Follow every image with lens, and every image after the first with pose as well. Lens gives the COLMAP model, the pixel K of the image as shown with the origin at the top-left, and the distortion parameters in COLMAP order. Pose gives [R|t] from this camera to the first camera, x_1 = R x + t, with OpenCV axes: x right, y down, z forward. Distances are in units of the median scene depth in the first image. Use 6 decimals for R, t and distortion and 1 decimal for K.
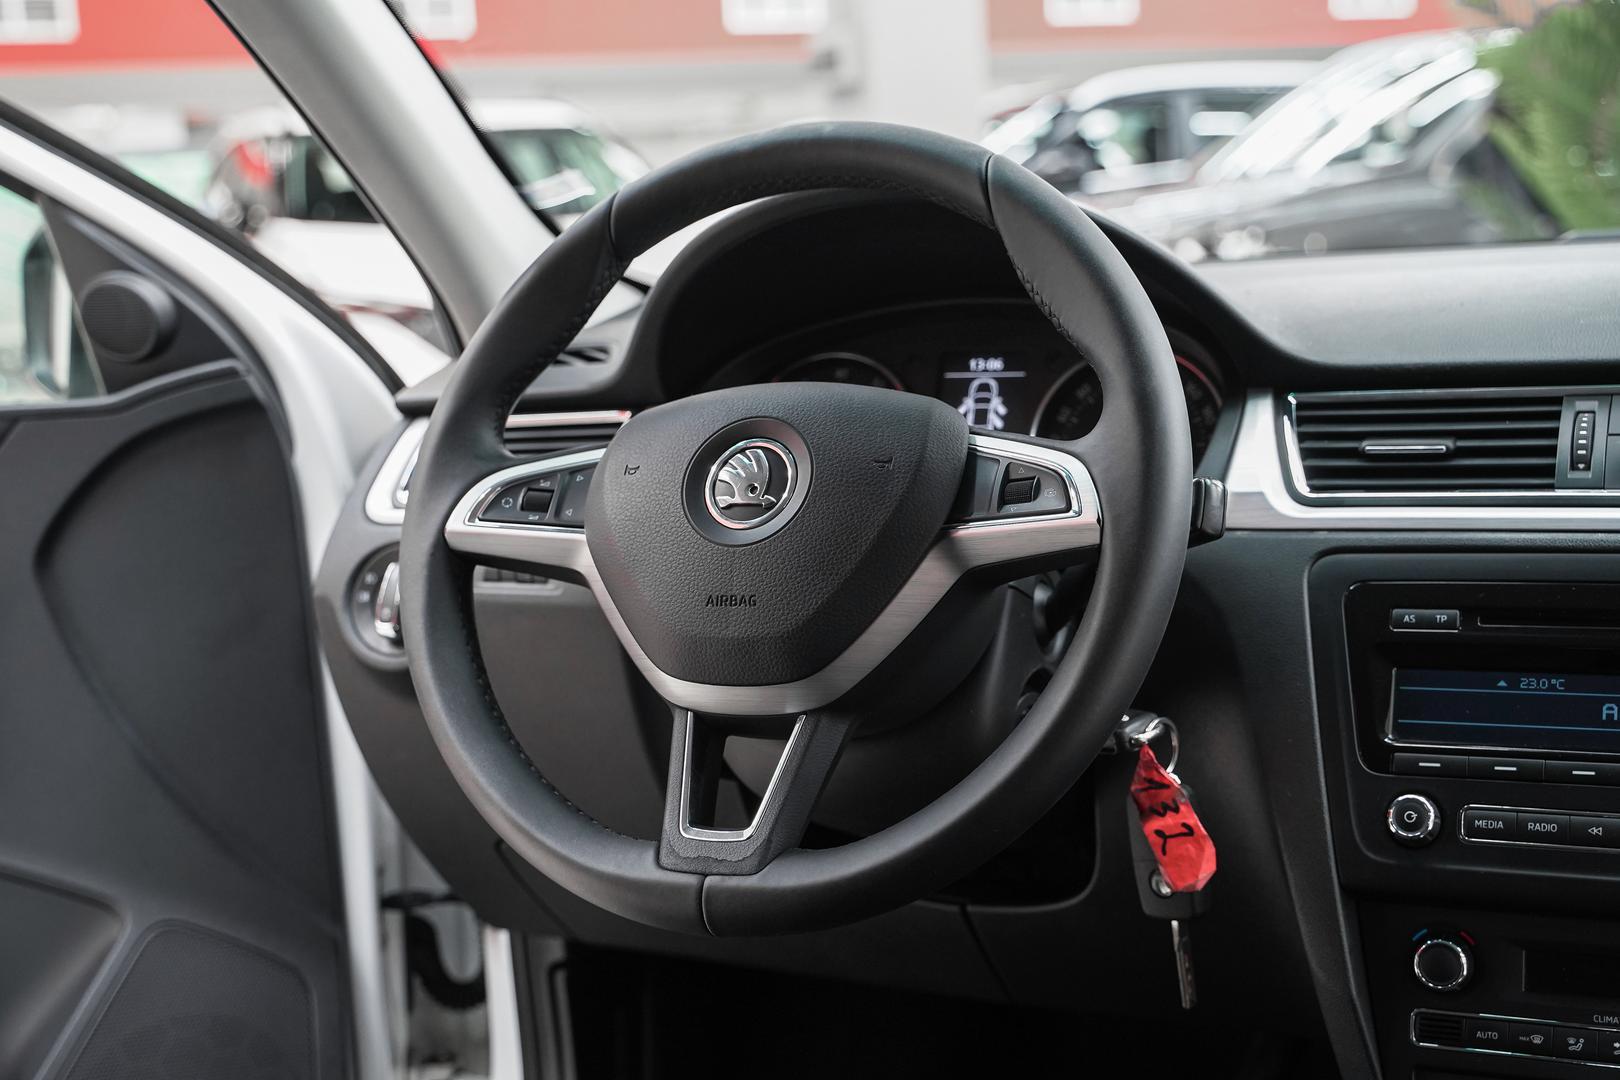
lens RADIAL K [[2217.6, 0, 739.2], [0, 2217.6, 521.4], [0, 0, 1]] dist [-0.013777, -0.001945]
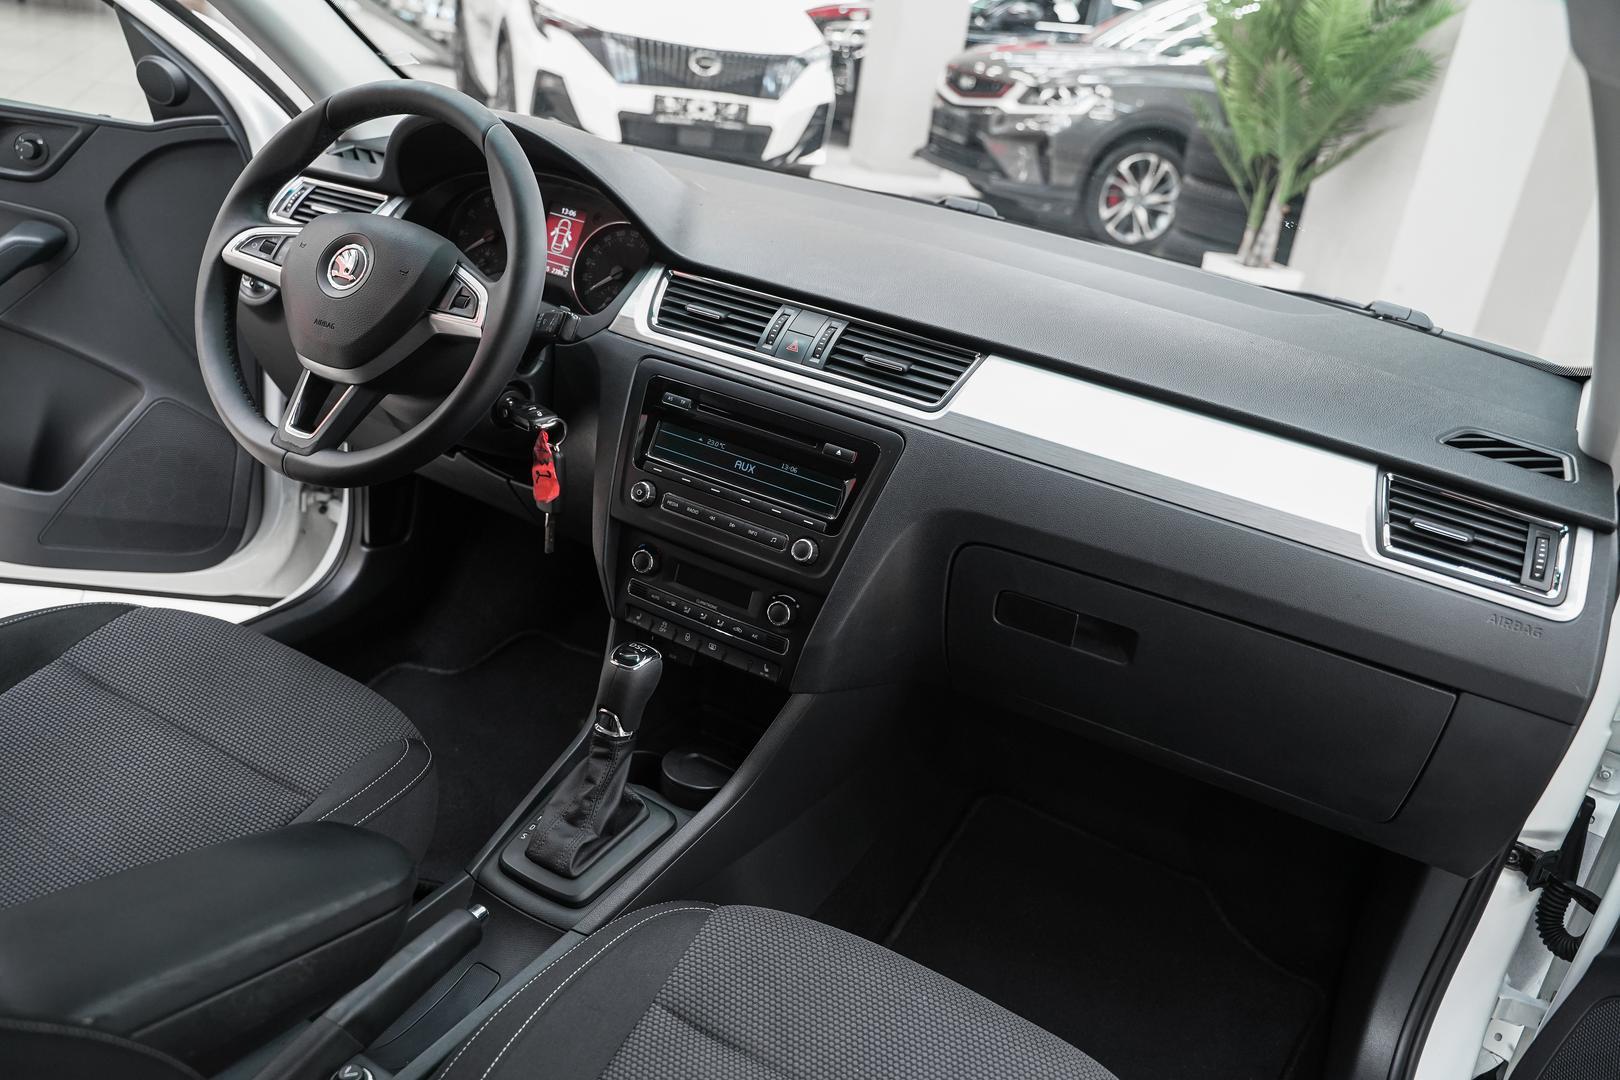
lens RADIAL K [[1300.2, 0, 810.0], [0, 1300.2, 540.0], [0, 0, 1]] dist [-0.016773, 0.006312]
pose [[0.978202, 0.205823, 0.027540, 0.416473], [-0.205707, 0.942321, 0.264036, -0.173335], [0.028394, -0.263946, 0.964120, -0.183194]]
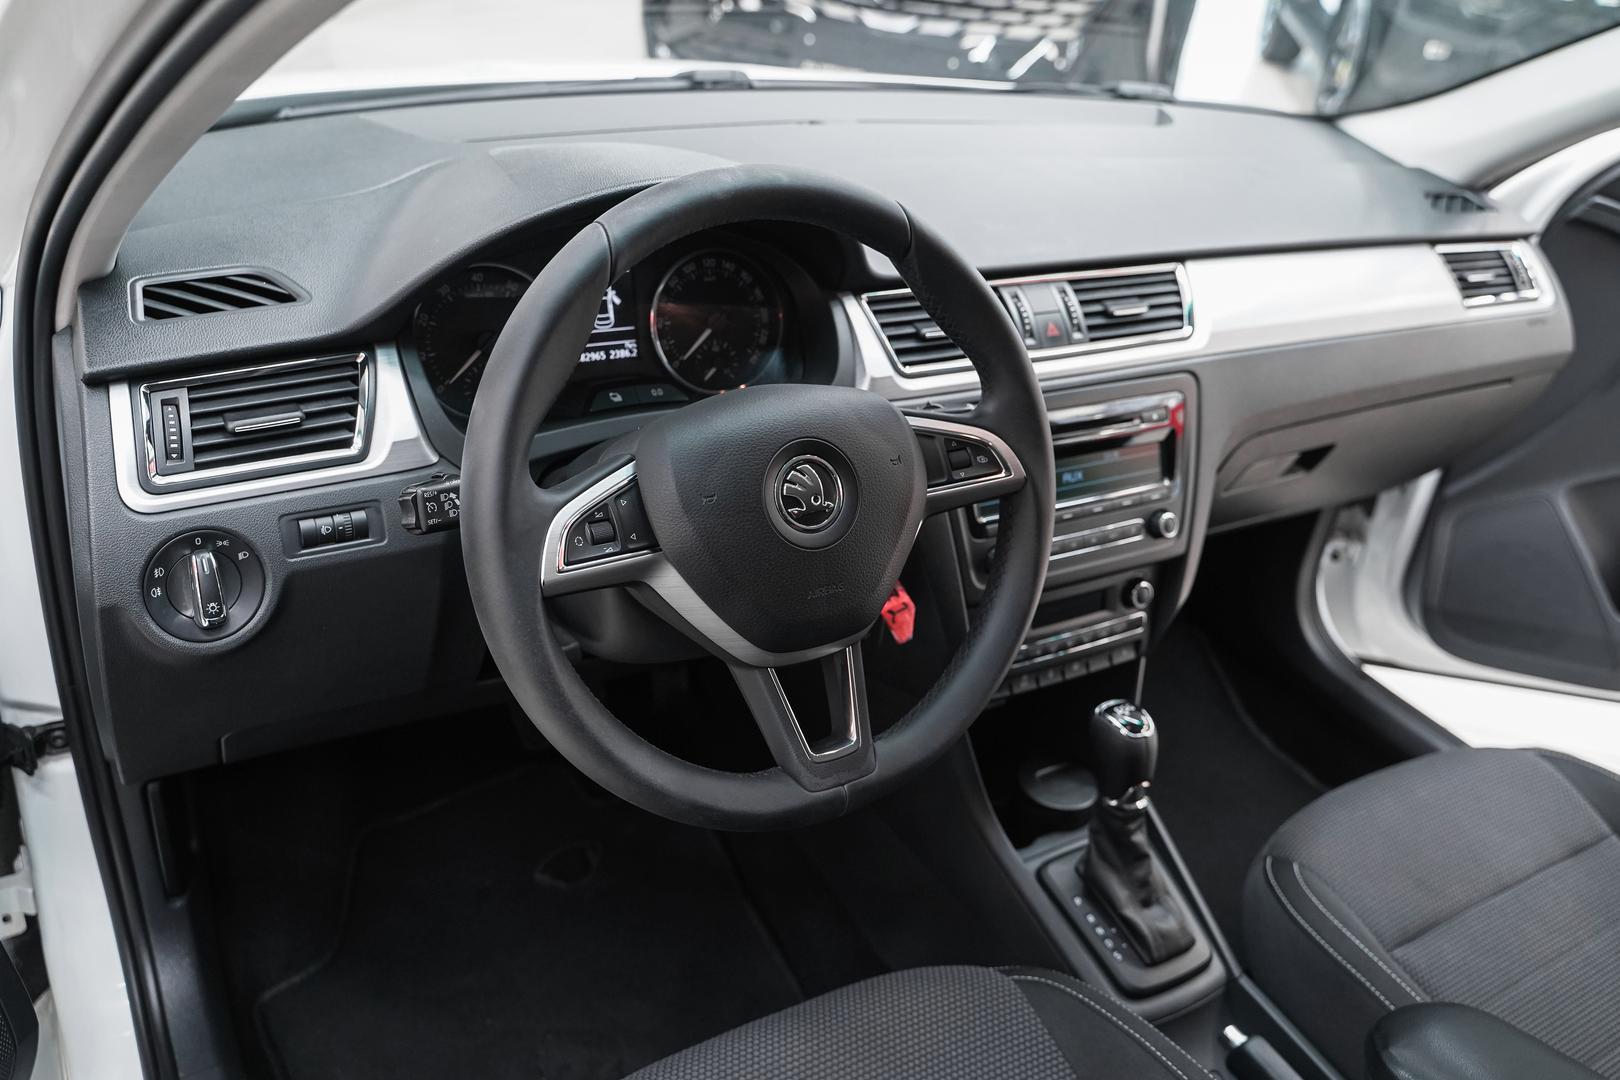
lens RADIAL K [[1343.2, 0, 803.3], [0, 1343.2, 528.7], [0, 0, 1]] dist [-0.015959, 0.004836]
pose [[0.539758, -0.306526, 0.784030, -0.577443], [-0.033927, 0.922673, 0.384087, -0.279966], [-0.841136, -0.233914, 0.487621, 0.595478]]
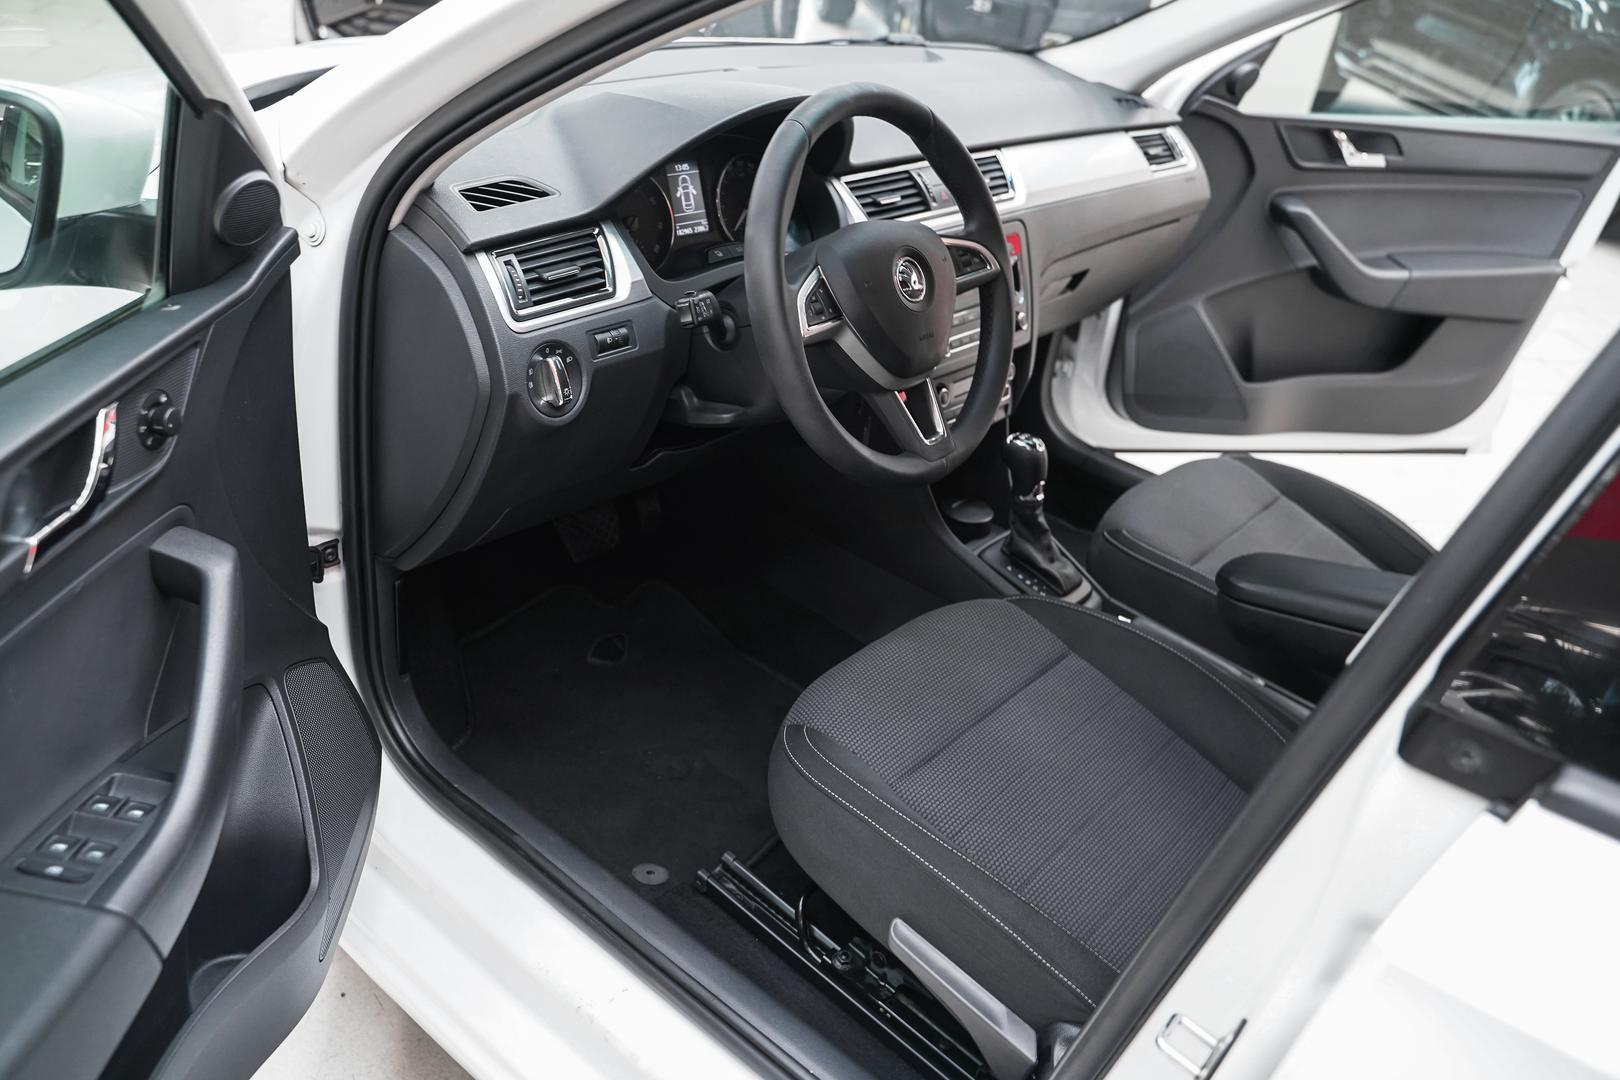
lens RADIAL K [[1300.2, 0, 810.0], [0, 1300.2, 540.0], [0, 0, 1]] dist [-0.016773, 0.006312]
pose [[0.231100, -0.399190, 0.887266, -1.160283], [-0.012689, 0.910638, 0.413010, -0.288202], [-0.972847, -0.106705, 0.205383, 0.775698]]
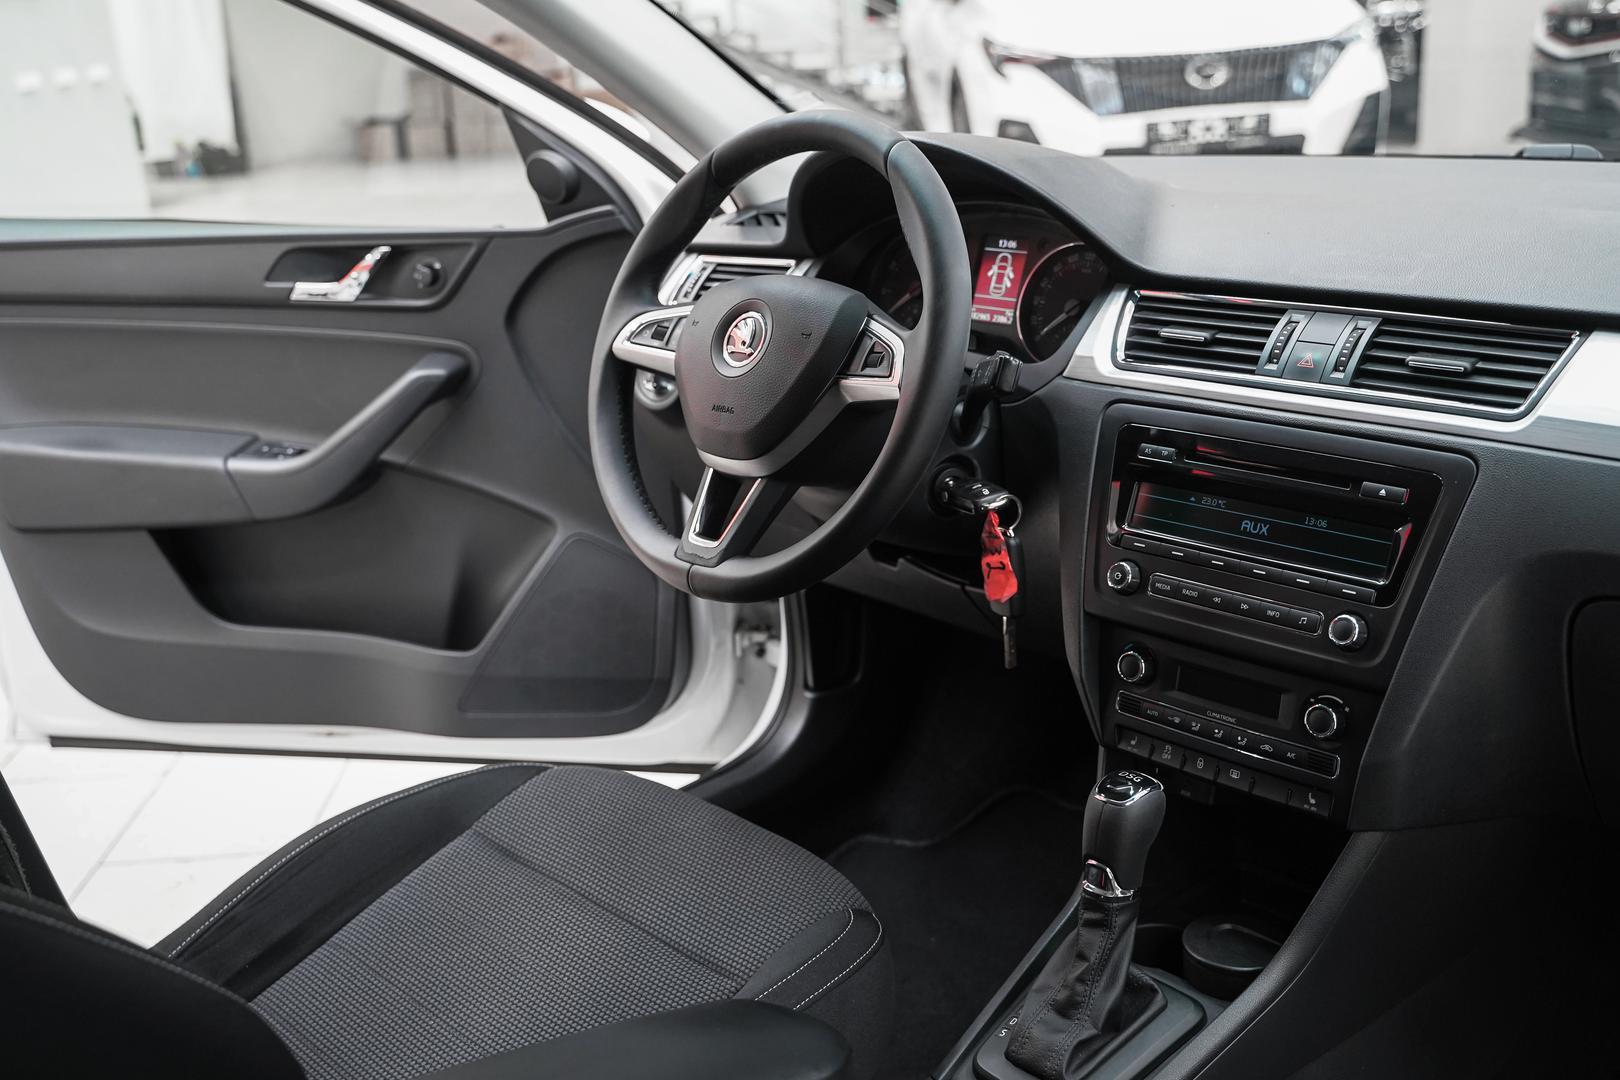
lens RADIAL K [[1663.1, 0, 799.7], [0, 1663.1, 535.8], [0, 0, 1]] dist [-0.004883, 0.006764]
pose [[0.936368, 0.106668, -0.334422, 0.464926], [-0.036331, 0.977044, 0.209917, -0.133113], [0.349136, -0.184410, 0.918748, -0.174056]]
